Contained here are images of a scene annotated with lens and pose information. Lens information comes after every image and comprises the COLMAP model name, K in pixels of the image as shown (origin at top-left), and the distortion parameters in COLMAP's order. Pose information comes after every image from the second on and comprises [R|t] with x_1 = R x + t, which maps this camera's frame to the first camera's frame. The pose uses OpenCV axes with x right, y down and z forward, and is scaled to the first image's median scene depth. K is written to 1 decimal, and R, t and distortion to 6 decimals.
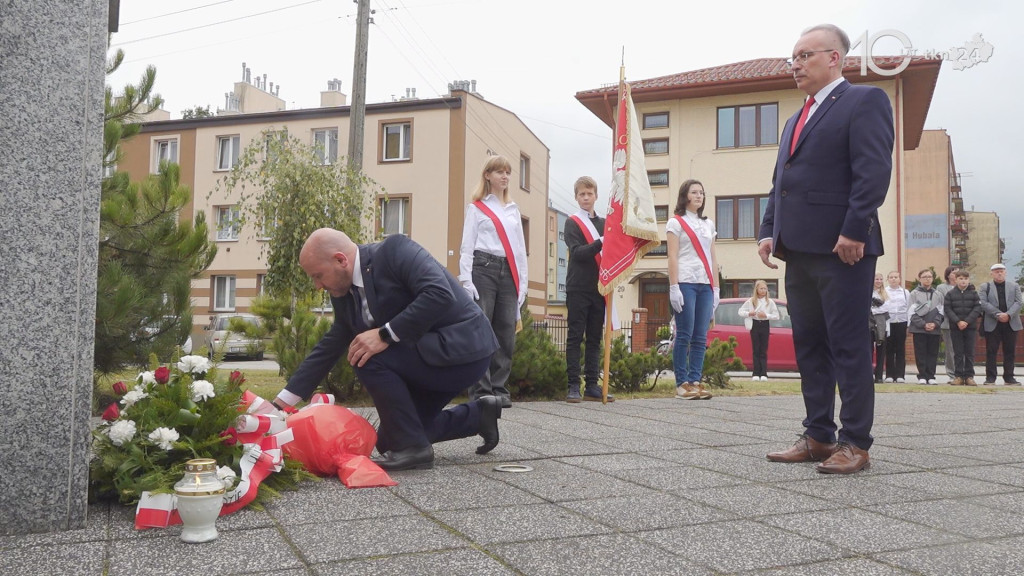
lens RADIAL K [[863.3, 0, 510.2], [0, 863.3, 286.8], [0, 0, 1]] dist [-0.007331, 0.001835]
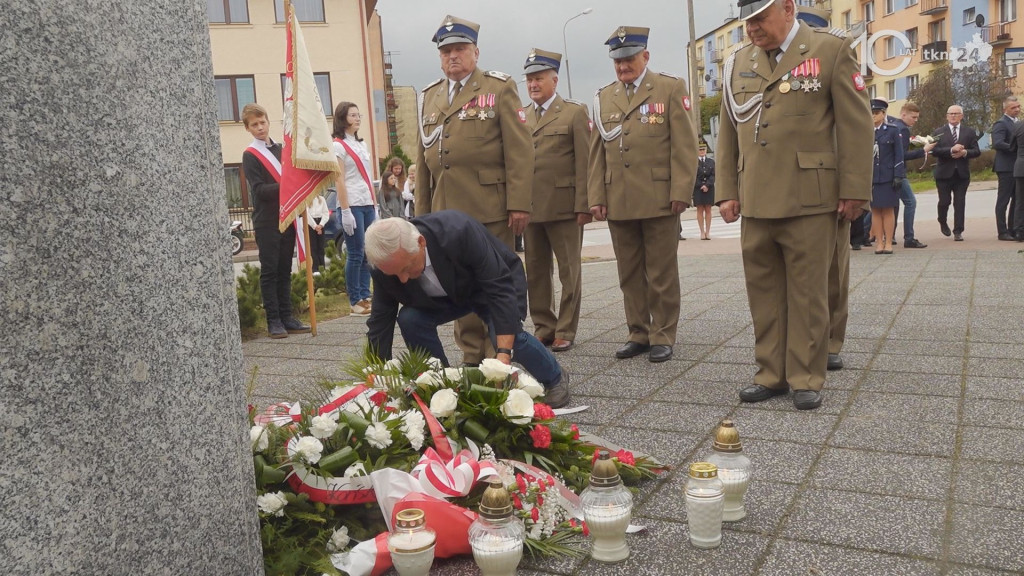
lens RADIAL K [[863.3, 0, 508.5], [0, 863.3, 292.3], [0, 0, 1]] dist [-0.007331, 0.001835]
pose [[0.804028, -0.143651, 0.576977, -0.762075], [0.054751, 0.984141, 0.168727, -0.196897], [-0.592065, -0.104071, 0.799142, 0.161925]]
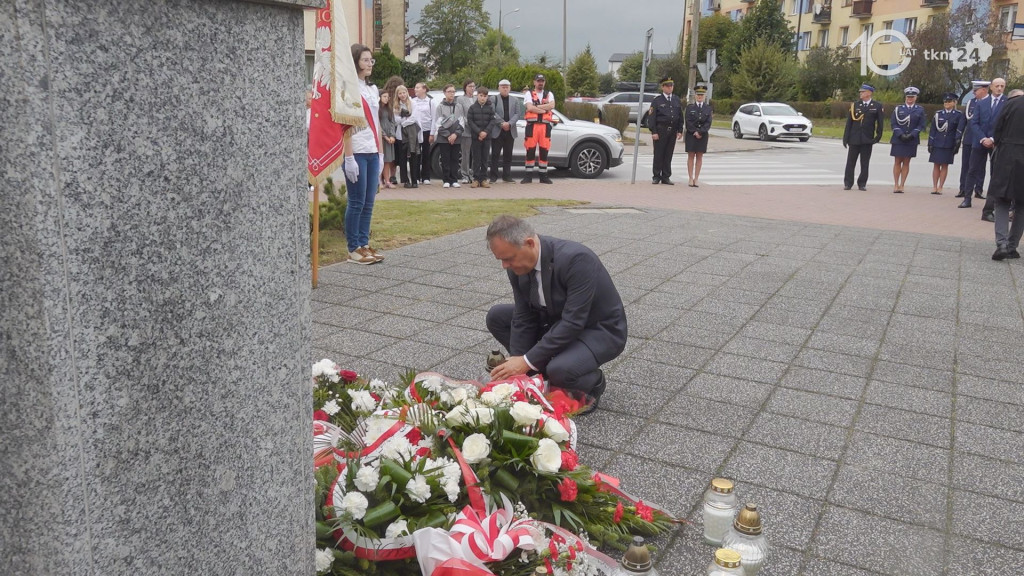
lens RADIAL K [[863.3, 0, 508.3], [0, 863.3, 293.2], [0, 0, 1]] dist [-0.007331, 0.001835]
pose [[0.794439, -0.137401, 0.591597, -0.833494], [-0.043641, 0.958641, 0.281252, -0.414954], [-0.605774, -0.249256, 0.755586, 0.247406]]
